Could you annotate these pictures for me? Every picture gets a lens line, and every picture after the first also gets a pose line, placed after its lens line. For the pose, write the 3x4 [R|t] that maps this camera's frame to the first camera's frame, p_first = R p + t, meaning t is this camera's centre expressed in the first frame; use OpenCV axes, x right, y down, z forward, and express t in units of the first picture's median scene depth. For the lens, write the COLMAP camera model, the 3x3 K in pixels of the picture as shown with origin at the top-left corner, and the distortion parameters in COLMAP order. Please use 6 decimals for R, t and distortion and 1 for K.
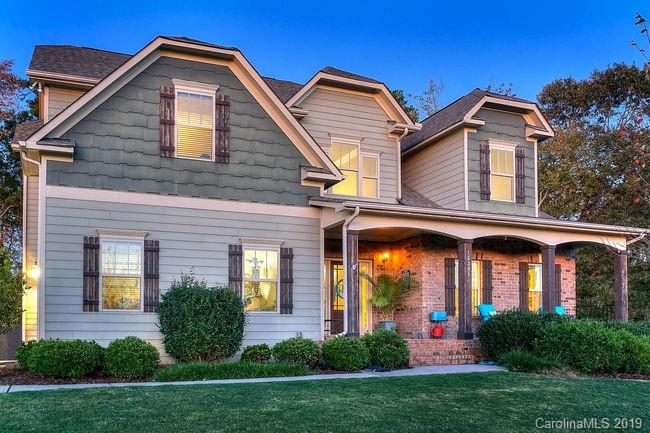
lens RADIAL K [[504.4, 0, 325.0], [0, 504.4, 217.9], [0, 0, 1]] dist [0.001480, -0.010316]
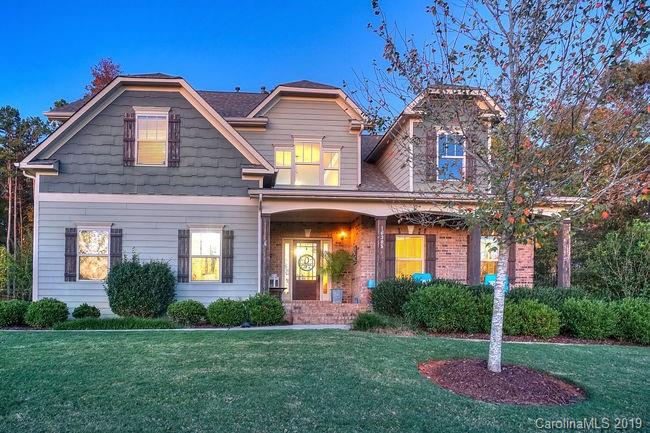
lens RADIAL K [[412.3, 0, 325.2], [0, 412.3, 215.7], [0, 0, 1]] dist [-0.008716, 0.006164]
pose [[0.967115, -0.051283, -0.249116, 0.436053], [0.055185, 0.998438, 0.008699, 0.028407], [0.248281, -0.022160, 0.968435, 0.071507]]
